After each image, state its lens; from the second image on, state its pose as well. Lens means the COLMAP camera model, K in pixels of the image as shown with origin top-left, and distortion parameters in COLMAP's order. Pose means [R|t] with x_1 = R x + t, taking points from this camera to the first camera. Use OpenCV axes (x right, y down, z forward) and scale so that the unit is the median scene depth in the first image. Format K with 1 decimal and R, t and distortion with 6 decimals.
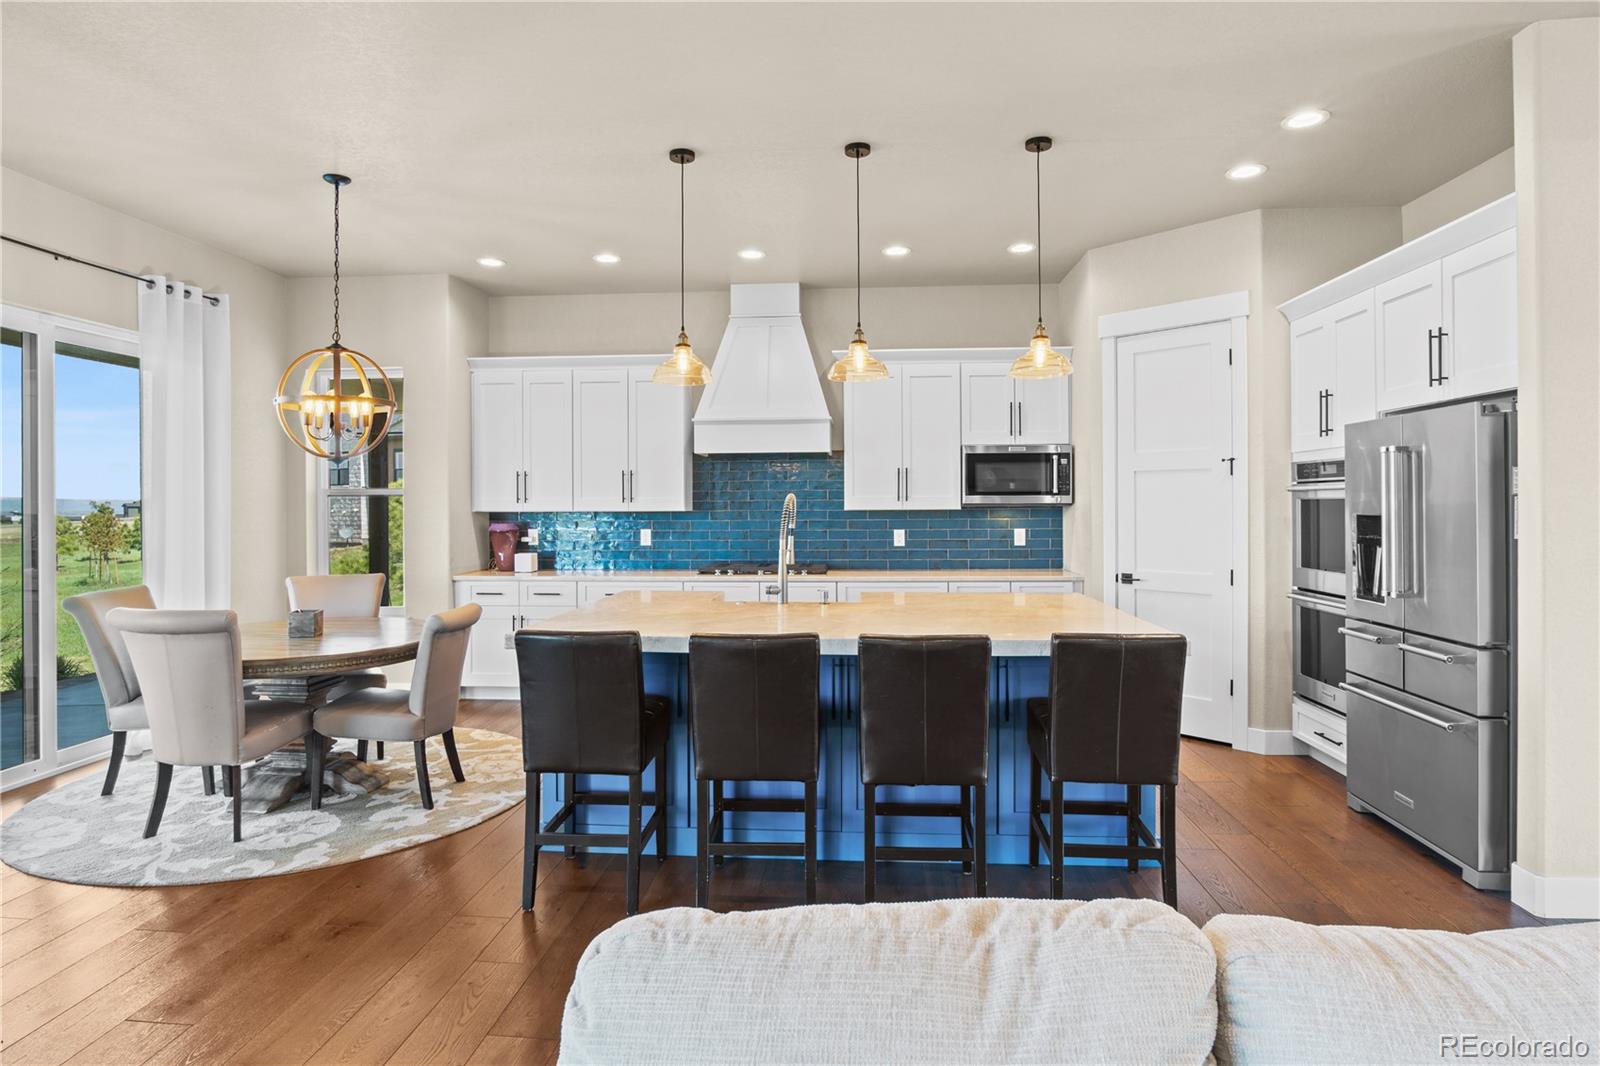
lens RADIAL K [[887.4, 0, 800.4], [0, 887.4, 516.5], [0, 0, 1]] dist [-0.038967, 0.003541]
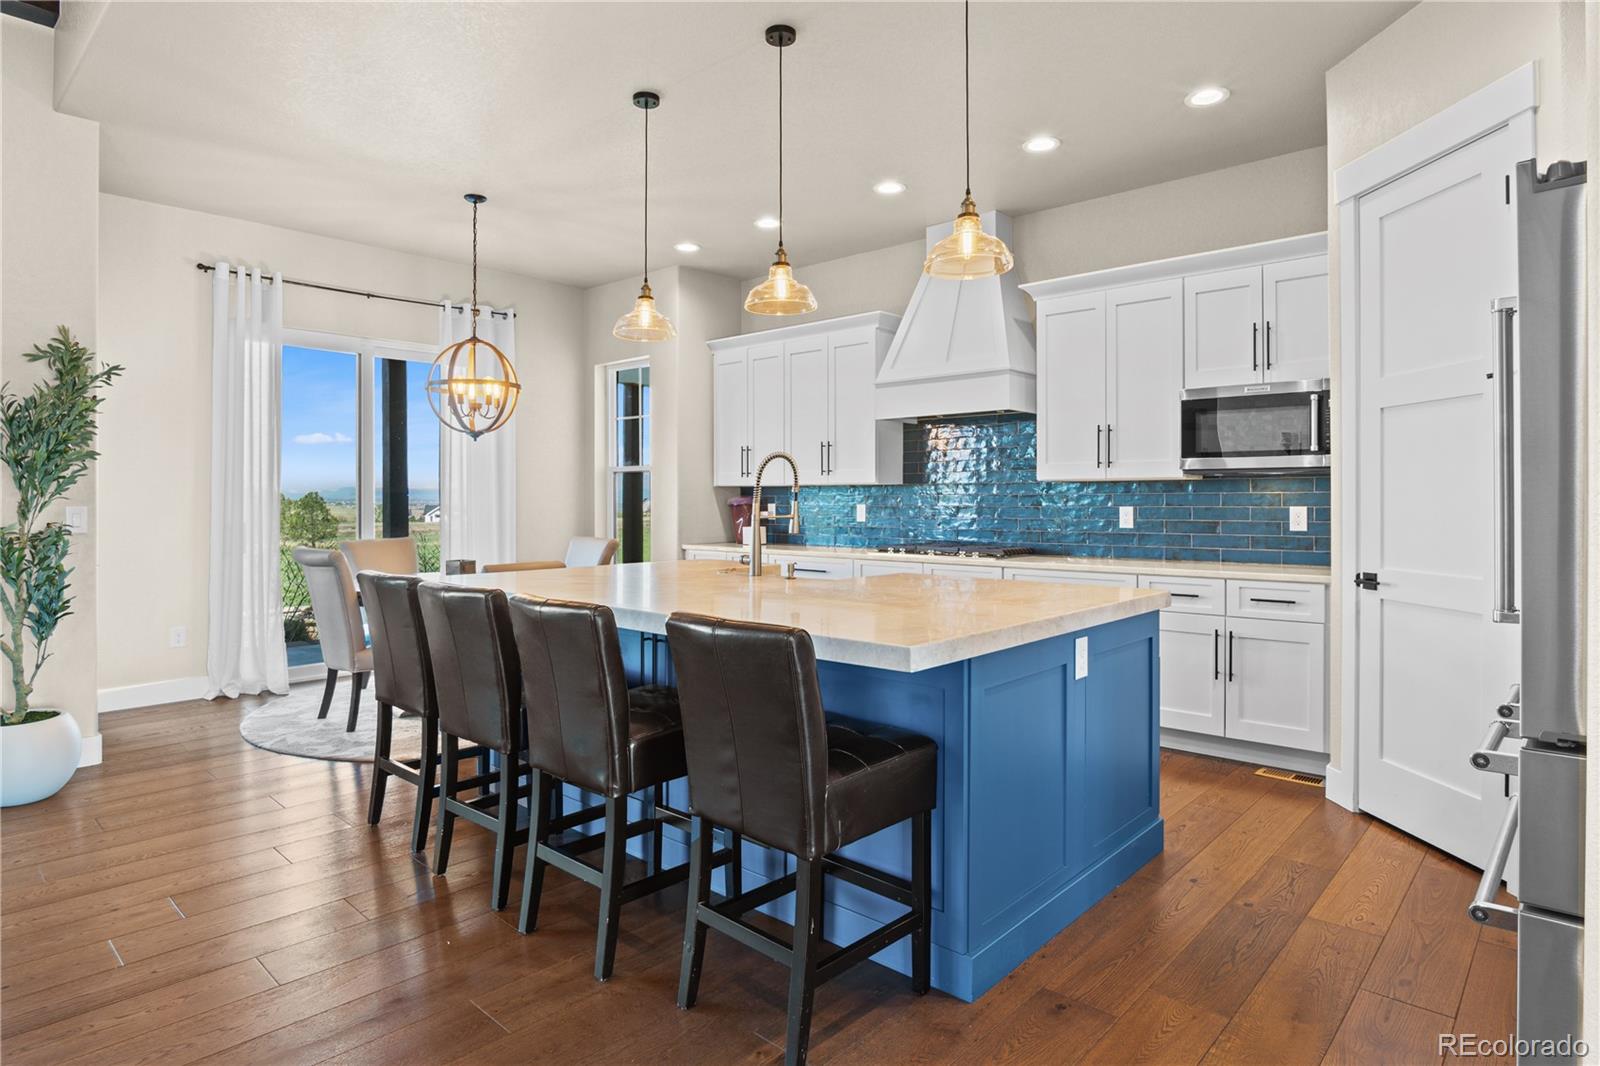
lens RADIAL K [[887.4, 0, 797.4], [0, 887.4, 524.2], [0, 0, 1]] dist [-0.038967, 0.003541]
pose [[0.779142, 0.020092, -0.626525, 0.389926], [-0.012439, 0.999785, 0.016593, 0.021982], [0.626724, -0.005135, 0.779224, 0.233787]]
